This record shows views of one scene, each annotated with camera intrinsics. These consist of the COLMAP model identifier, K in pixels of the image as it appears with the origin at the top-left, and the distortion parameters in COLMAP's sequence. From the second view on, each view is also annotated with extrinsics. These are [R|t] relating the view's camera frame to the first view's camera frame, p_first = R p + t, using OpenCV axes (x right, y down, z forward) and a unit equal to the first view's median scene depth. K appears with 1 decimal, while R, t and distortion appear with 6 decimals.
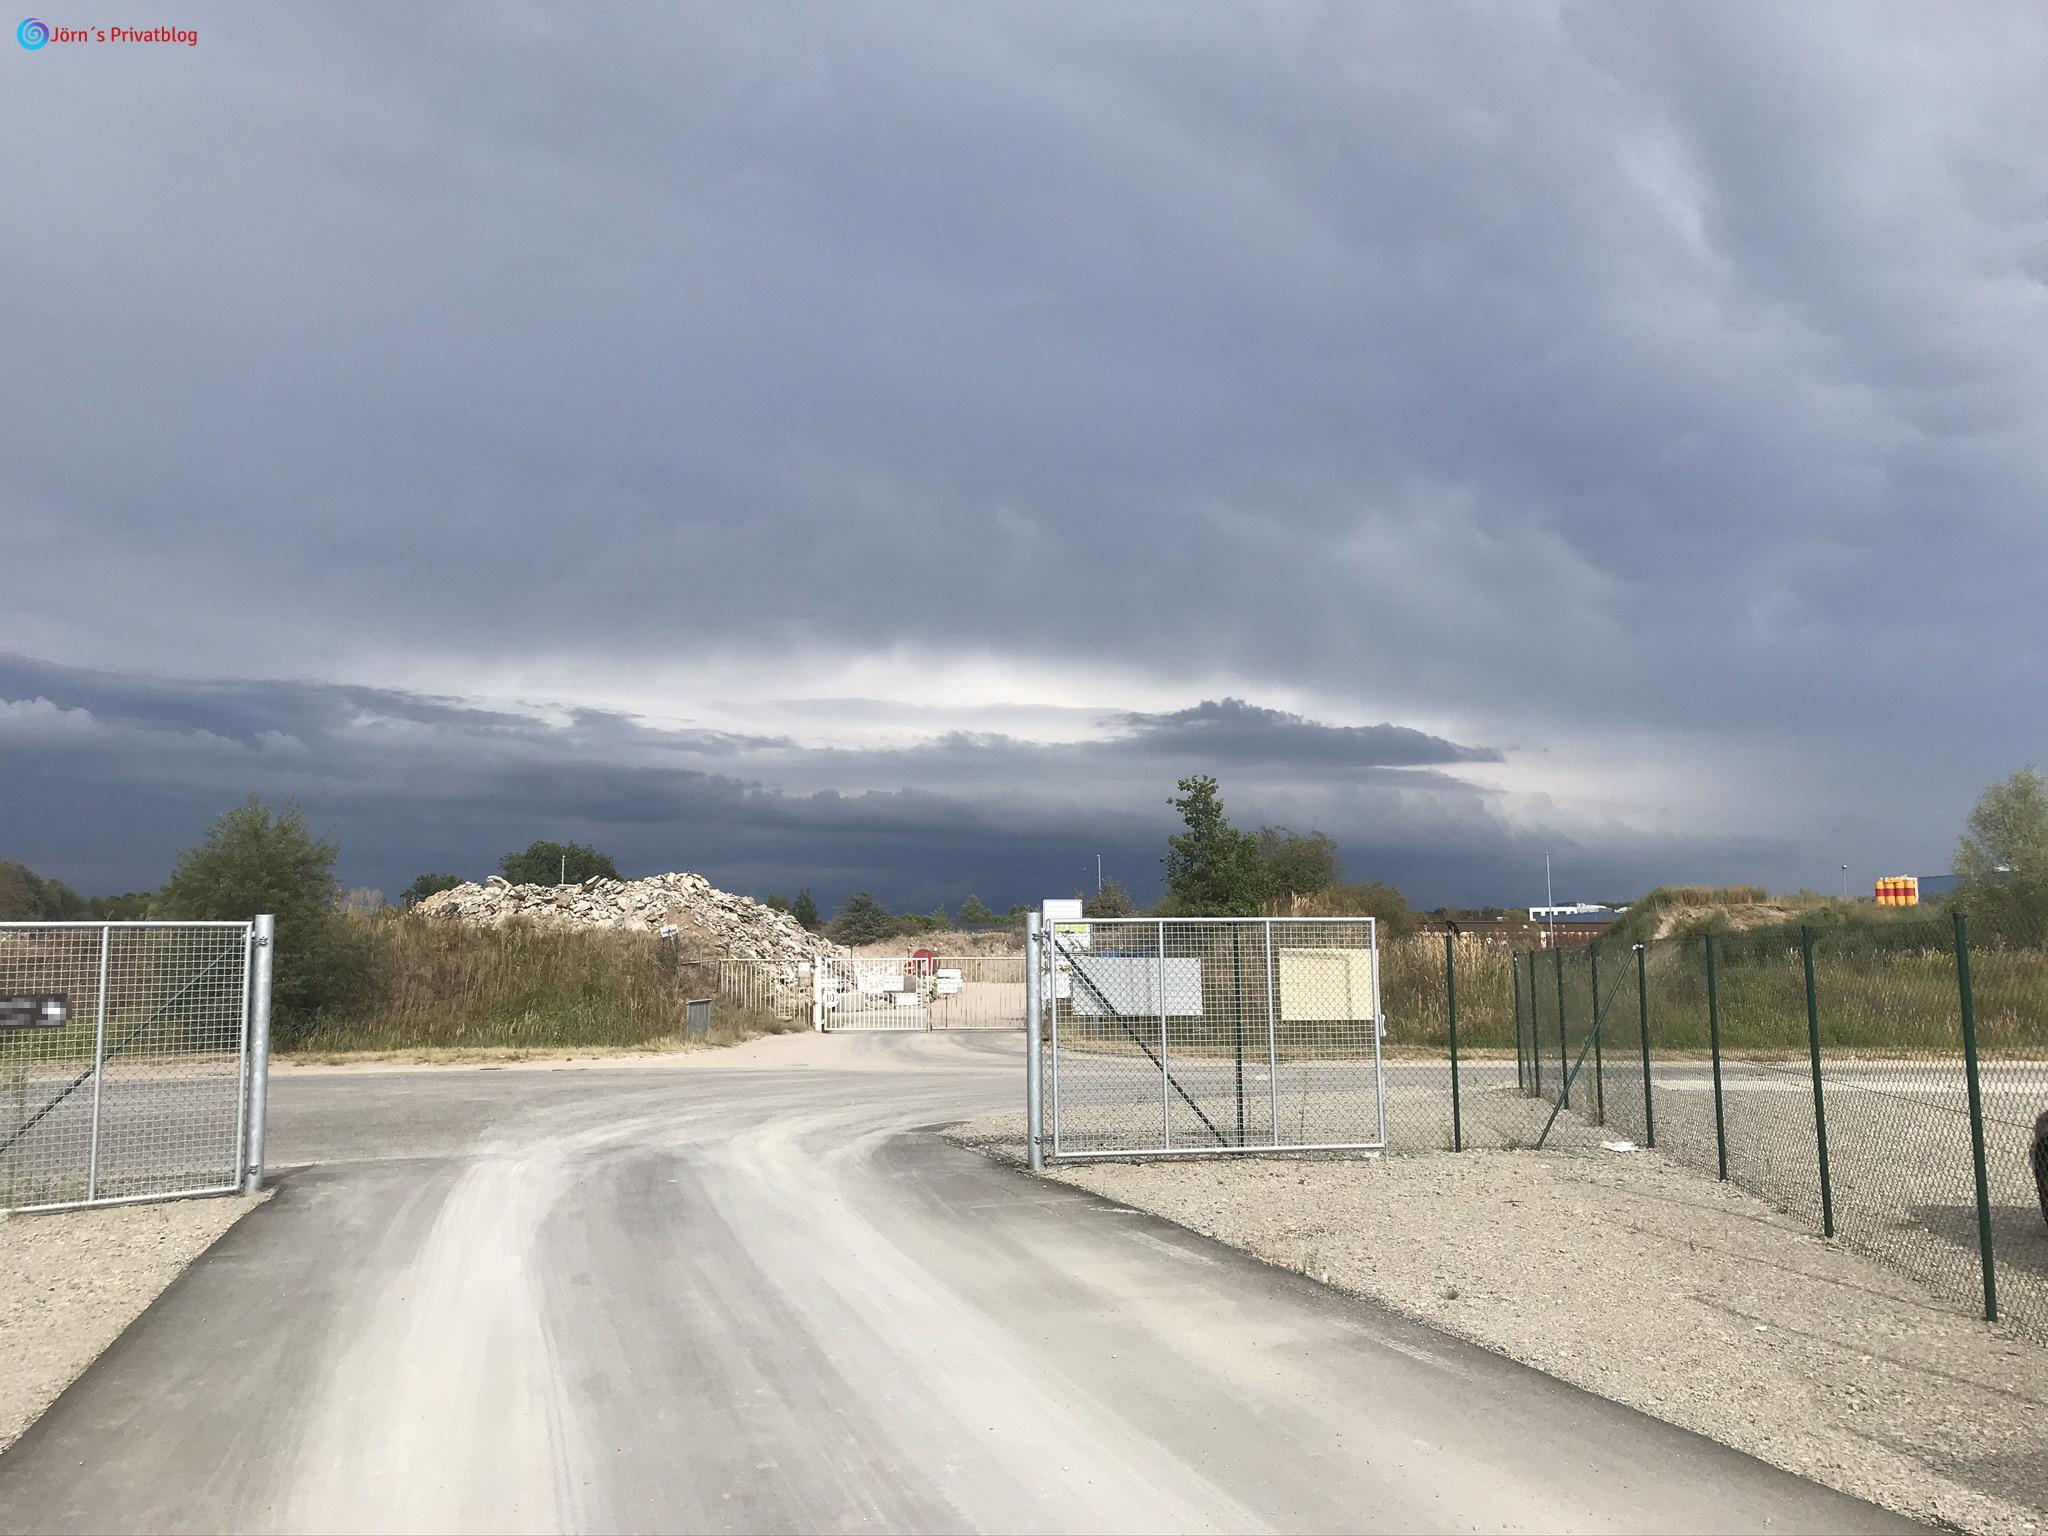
lens RADIAL K [[1703.8, 0, 1025.1], [0, 1703.8, 756.0], [0, 0, 1]] dist [0.036945, -0.010295]
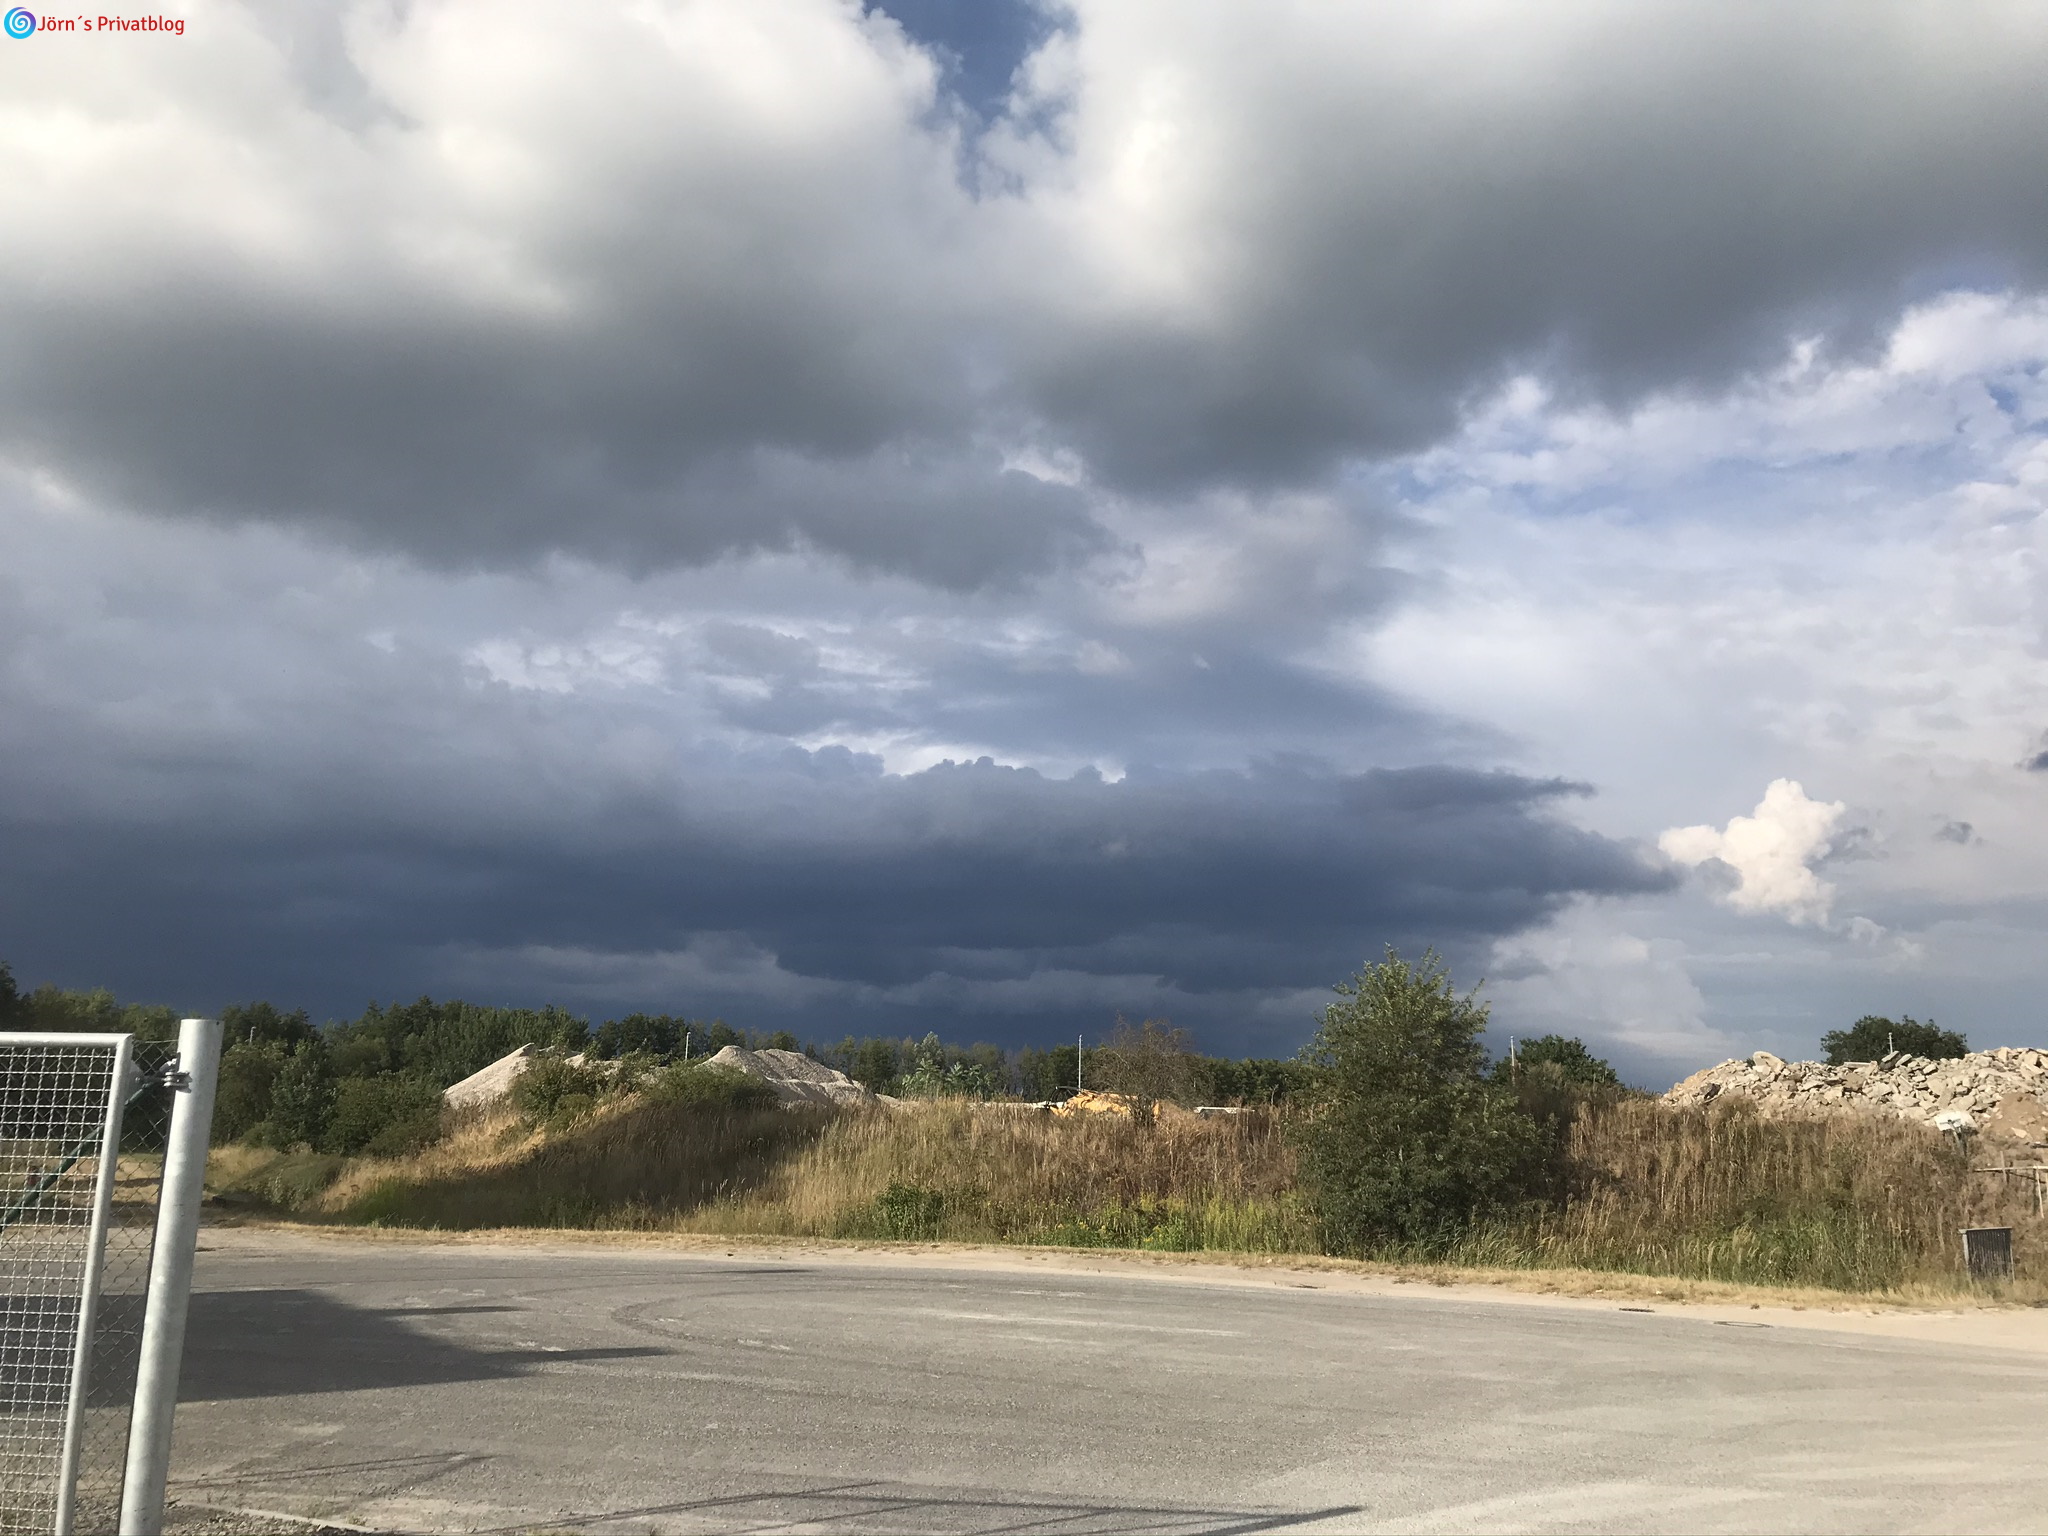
lens RADIAL K [[1698.1, 0, 1030.0], [0, 1698.1, 695.6], [0, 0, 1]] dist [0.067315, -0.056104]
pose [[0.735062, -0.149002, -0.661424, 0.010015], [0.054228, 0.985348, -0.161708, 0.025466], [0.675828, 0.082997, 0.732372, 0.220359]]
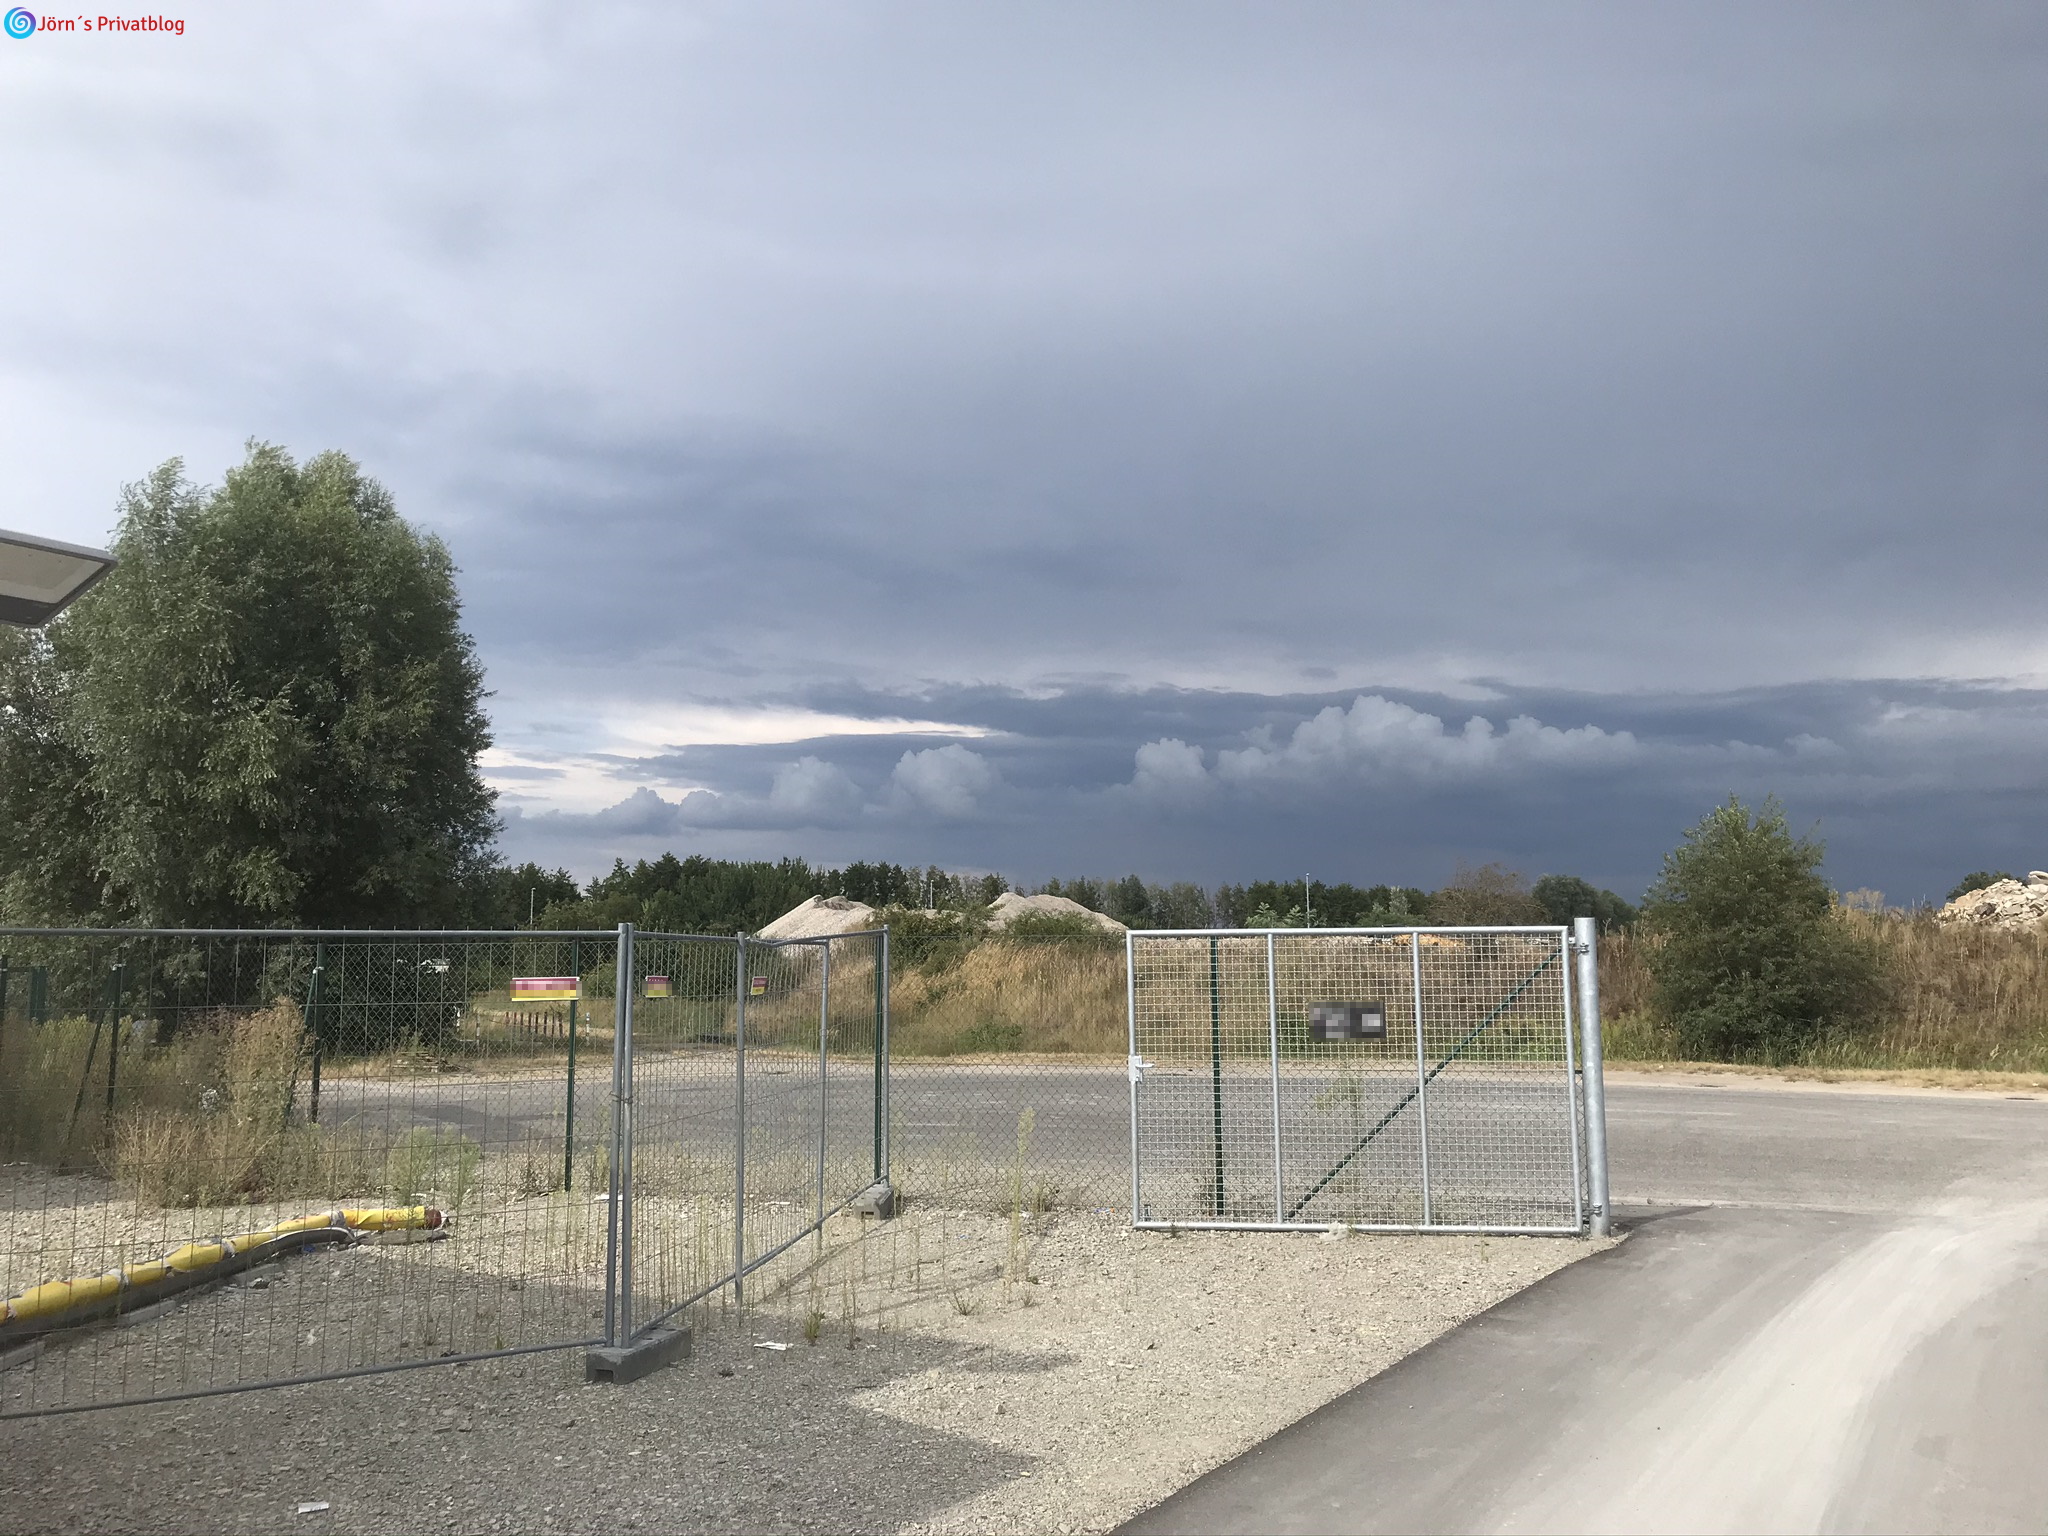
lens RADIAL K [[1703.8, 0, 1025.1], [0, 1703.8, 756.0], [0, 0, 1]] dist [0.036945, -0.010295]
pose [[0.663068, -0.089884, -0.743143, 0.007308], [0.087505, 0.995265, -0.042303, 0.006162], [0.743427, -0.036978, 0.667794, 0.057854]]
